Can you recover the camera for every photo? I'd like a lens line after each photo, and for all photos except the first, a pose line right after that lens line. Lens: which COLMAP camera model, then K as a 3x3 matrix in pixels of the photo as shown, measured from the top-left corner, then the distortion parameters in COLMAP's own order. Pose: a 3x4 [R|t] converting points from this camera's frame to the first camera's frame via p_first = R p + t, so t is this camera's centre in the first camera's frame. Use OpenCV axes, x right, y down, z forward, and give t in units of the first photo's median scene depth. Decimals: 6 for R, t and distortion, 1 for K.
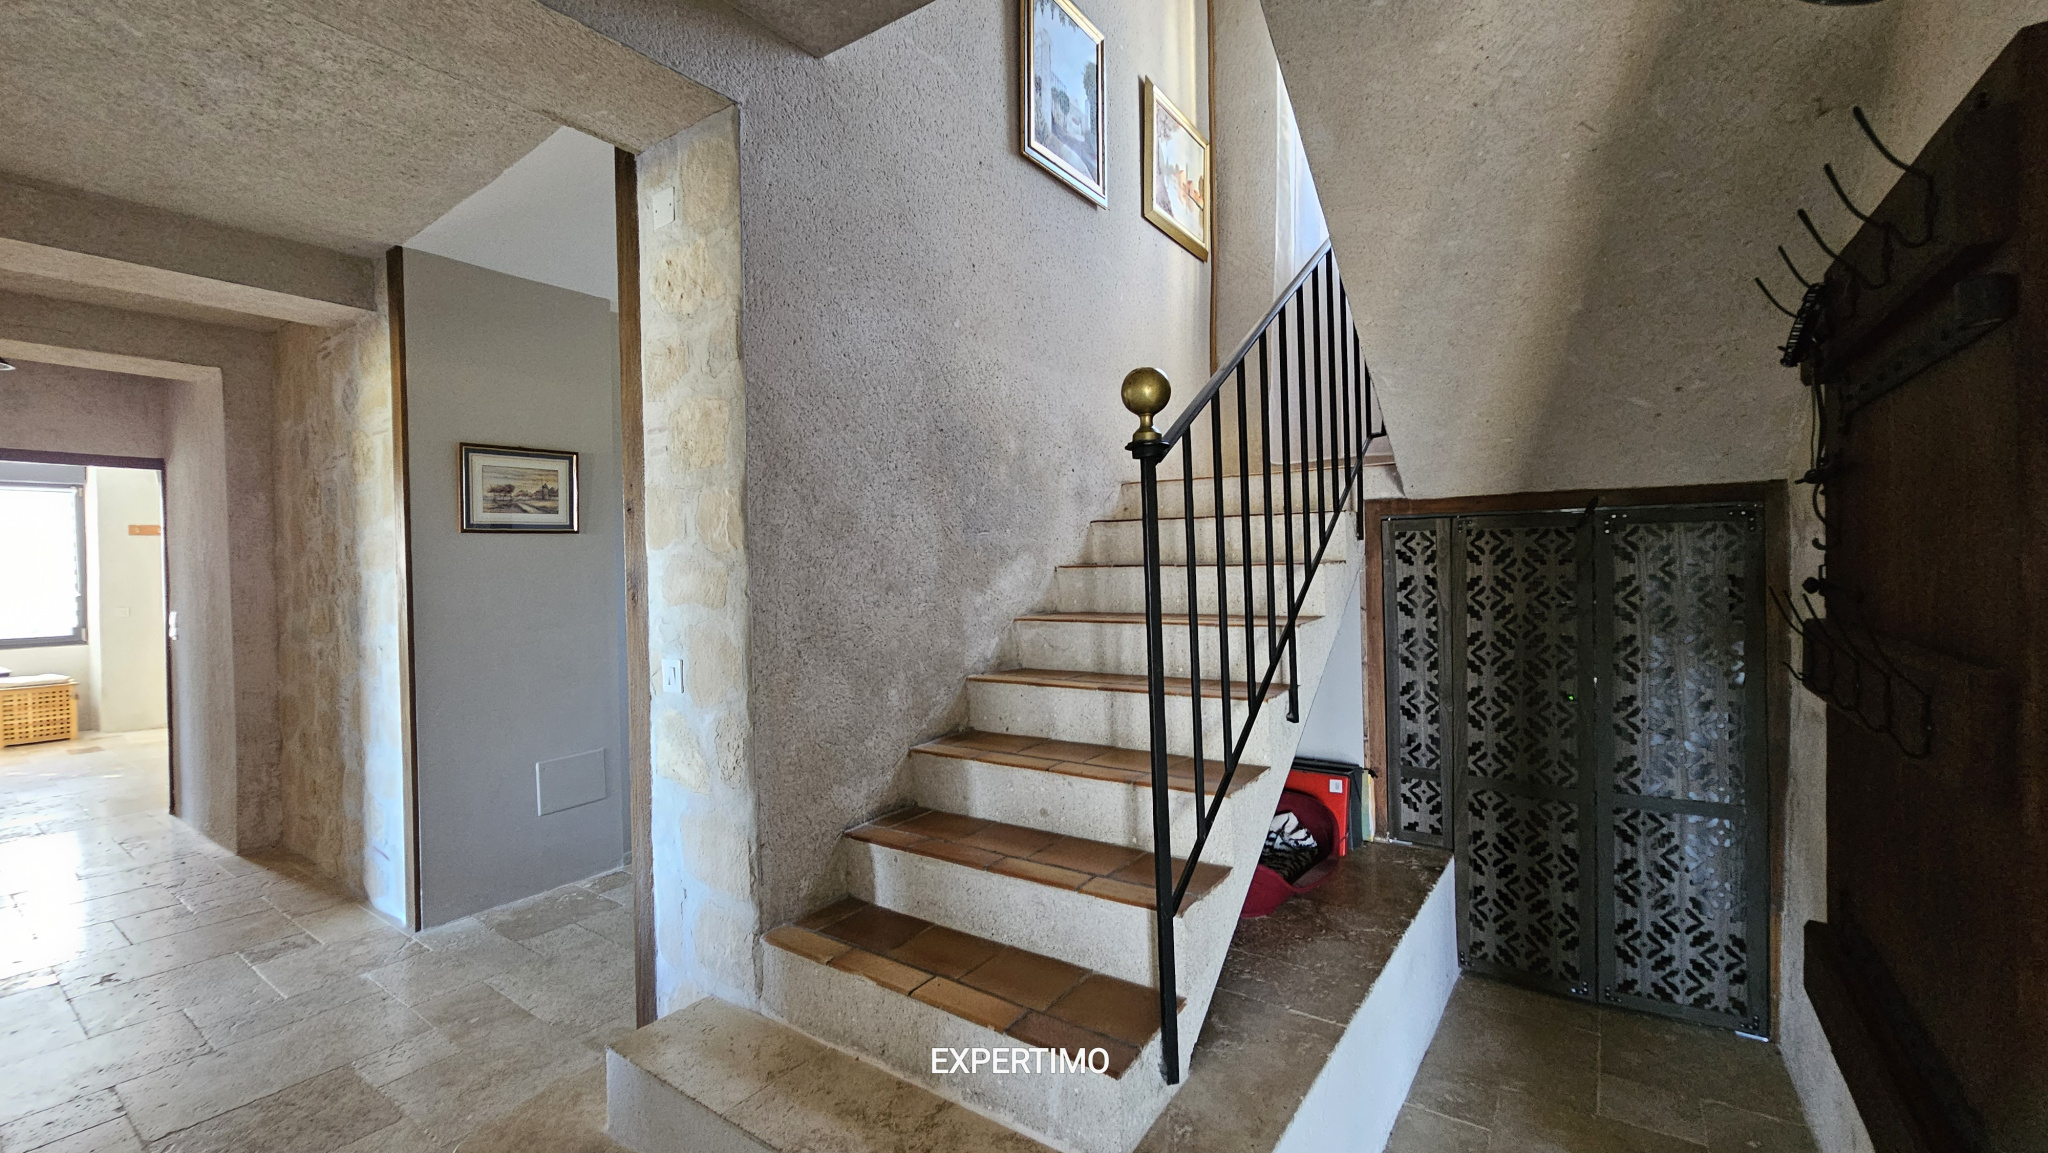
lens RADIAL K [[854.1, 0, 1024.2], [0, 854.1, 575.0], [0, 0, 1]] dist [0.000571, 0.000135]
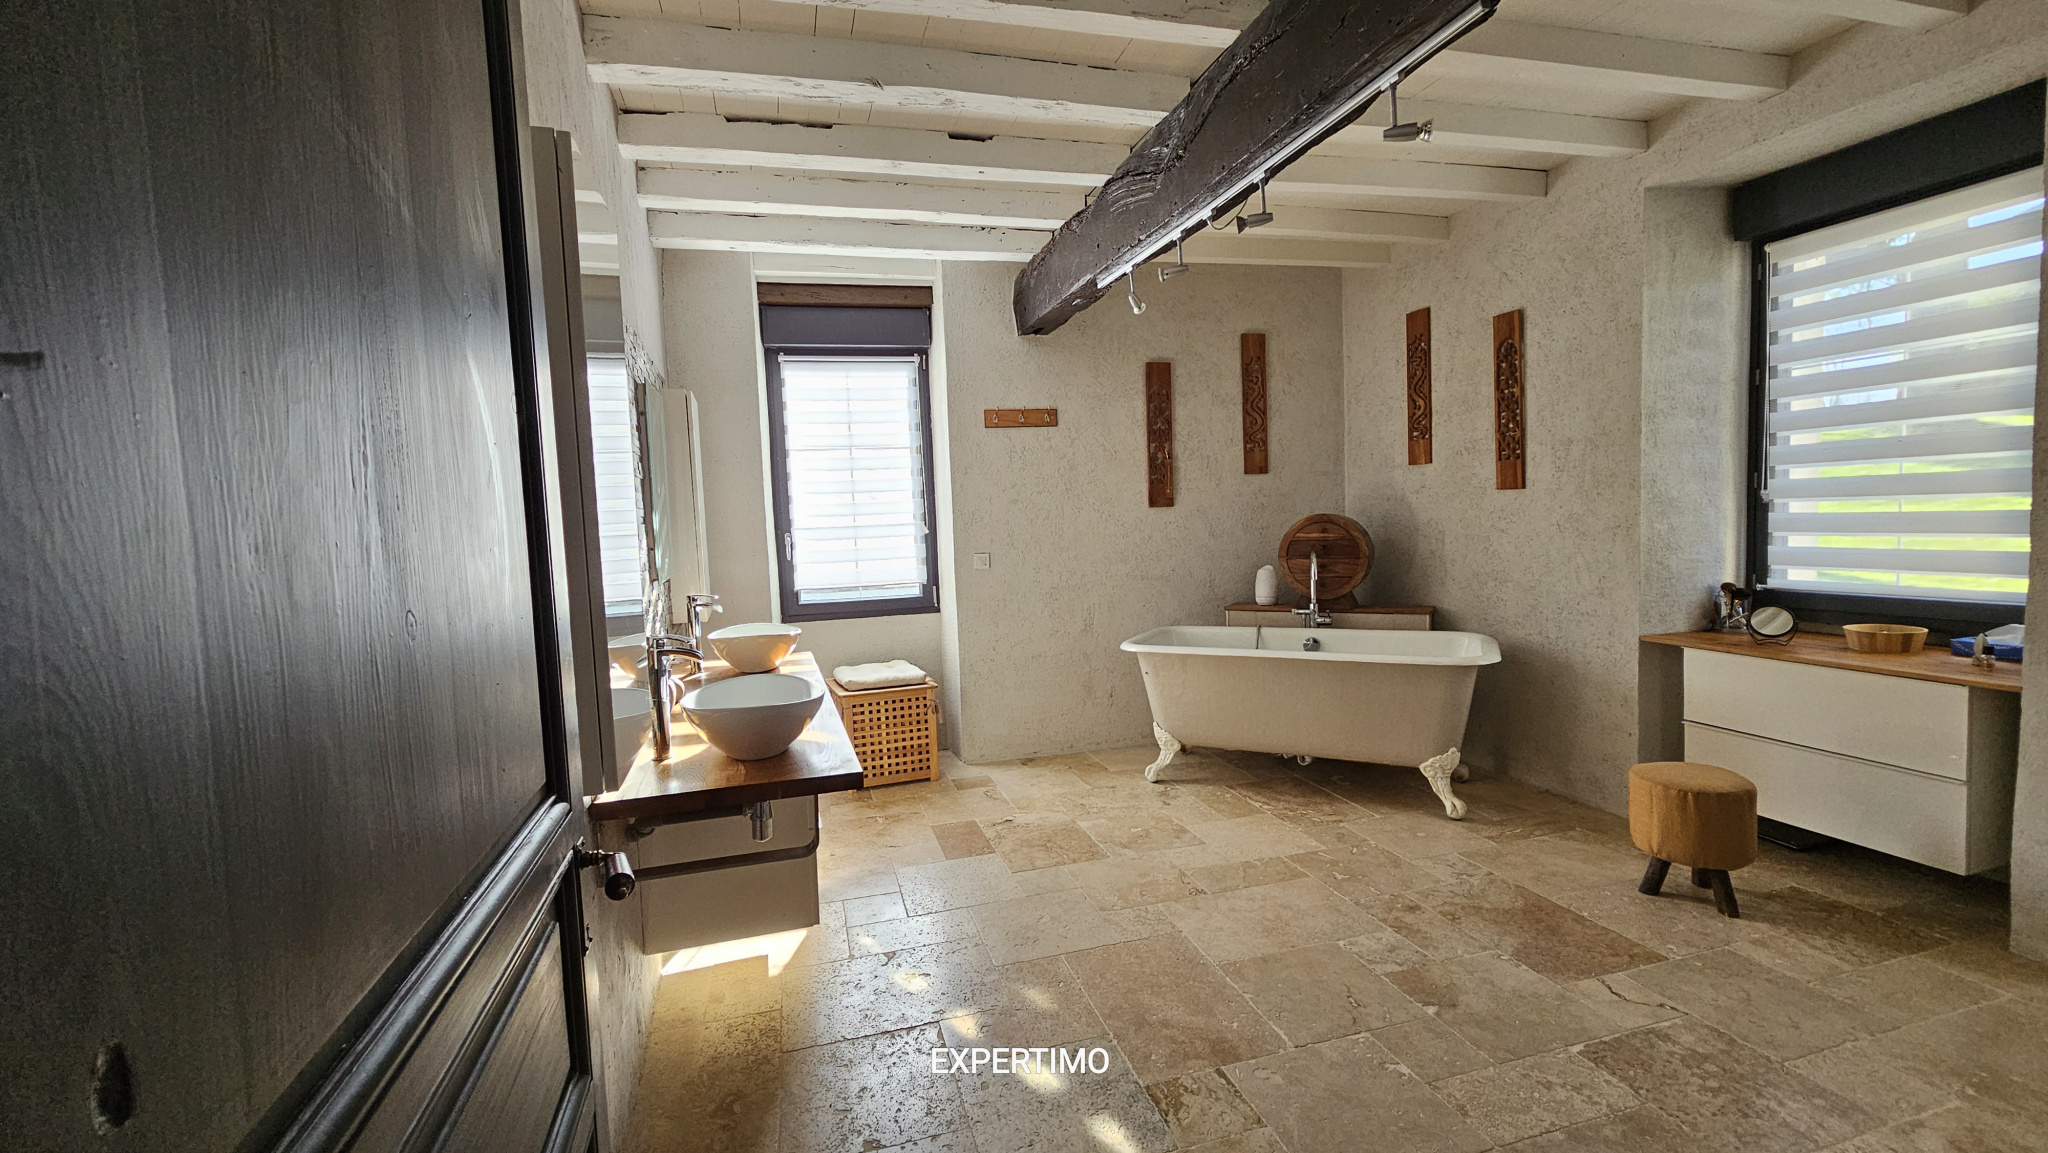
lens RADIAL K [[854.1, 0, 1016.9], [0, 854.1, 574.4], [0, 0, 1]] dist [0.000571, 0.000135]
pose [[0.775319, 0.028430, -0.630930, -0.670542], [0.024553, 0.996874, 0.075092, 0.008968], [0.631092, -0.073712, 0.772197, 0.566810]]
